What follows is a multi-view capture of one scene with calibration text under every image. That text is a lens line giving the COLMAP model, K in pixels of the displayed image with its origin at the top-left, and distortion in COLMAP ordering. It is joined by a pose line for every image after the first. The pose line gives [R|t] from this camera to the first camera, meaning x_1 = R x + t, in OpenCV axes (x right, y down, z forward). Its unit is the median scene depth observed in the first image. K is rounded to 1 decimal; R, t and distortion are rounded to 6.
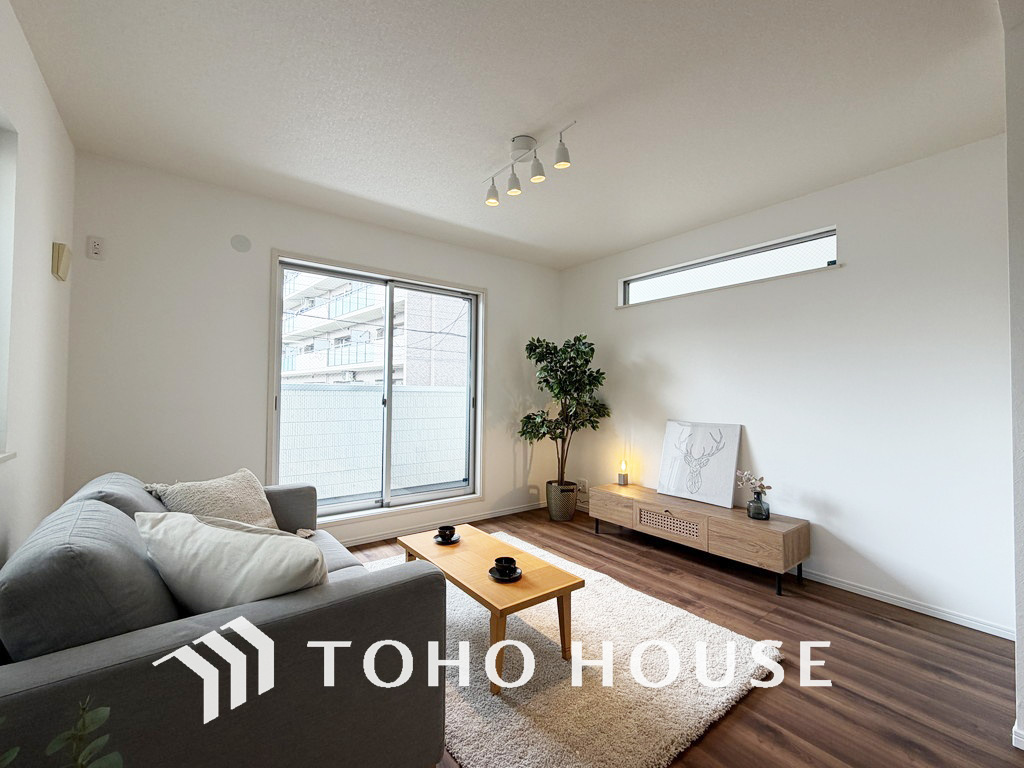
lens RADIAL K [[434.6, 0, 511.8], [0, 434.6, 383.4], [0, 0, 1]] dist [0.011163, -0.001891]
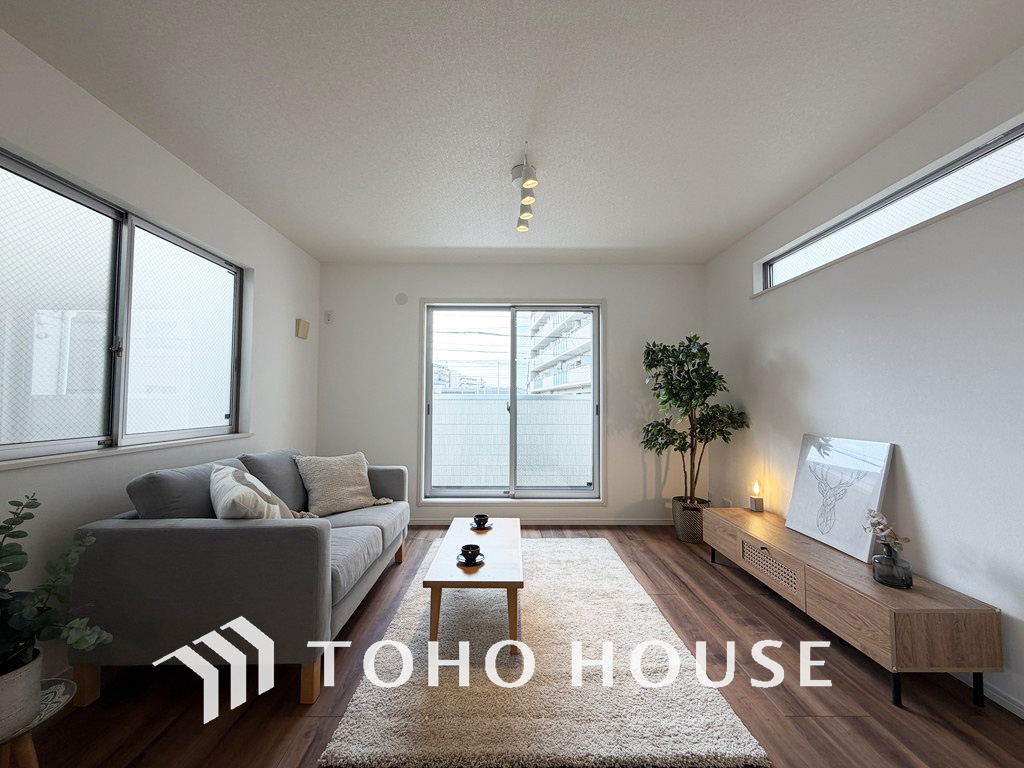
lens RADIAL K [[409.0, 0, 508.5], [0, 409.0, 383.8], [0, 0, 1]] dist [0.004543, -0.000648]
pose [[0.797809, -0.033702, -0.601968, 0.374705], [0.020700, 0.999379, -0.028517, 0.005889], [0.602555, 0.010291, 0.798011, 0.105564]]
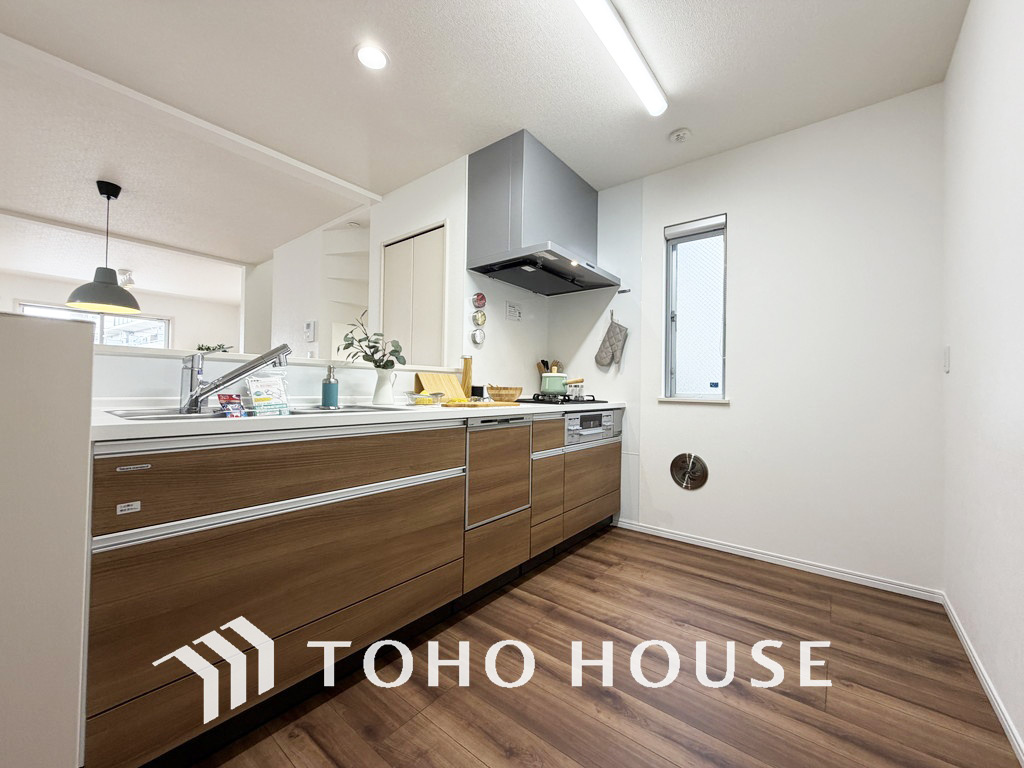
lens RADIAL K [[409.0, 0, 507.9], [0, 409.0, 382.5], [0, 0, 1]] dist [0.004543, -0.000648]
pose [[0.972157, 0.007886, 0.234200, 1.031234], [-0.011100, 0.999861, 0.012405, 0.027908], [-0.234069, -0.014660, 0.972109, -1.165601]]
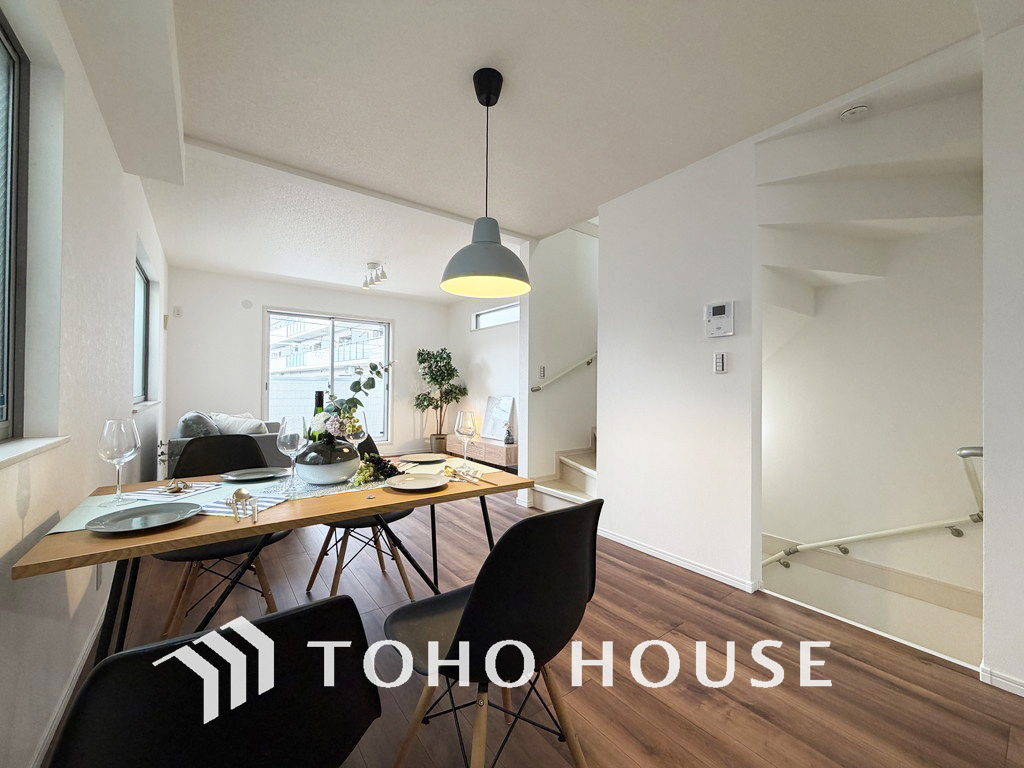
lens RADIAL K [[409.0, 0, 507.2], [0, 409.0, 383.4], [0, 0, 1]] dist [0.004543, -0.000648]
pose [[0.999867, -0.002615, -0.016123, 0.454191], [0.002898, 0.999842, 0.017554, 0.003361], [0.016074, -0.017598, 0.999716, -0.649832]]
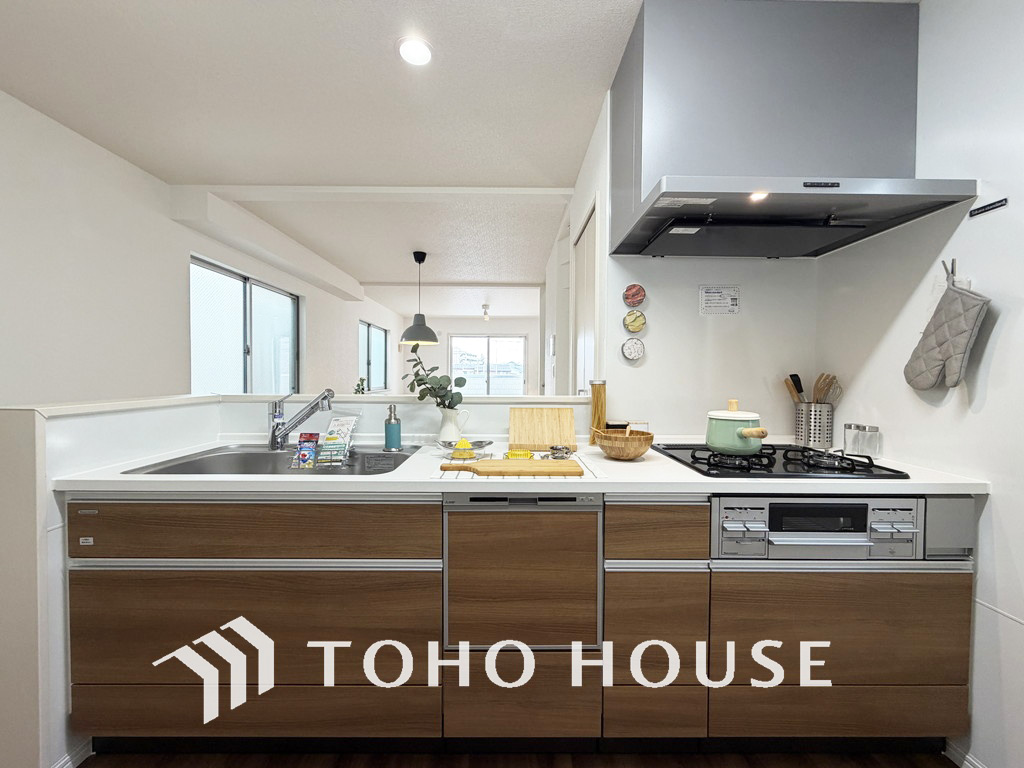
lens RADIAL K [[409.0, 0, 510.0], [0, 409.0, 382.2], [0, 0, 1]] dist [0.004543, -0.000648]
pose [[0.797737, 0.003171, -0.602998, 1.338957], [0.018163, 0.999406, 0.029284, -0.022543], [0.602732, -0.034313, 0.797205, -0.926142]]
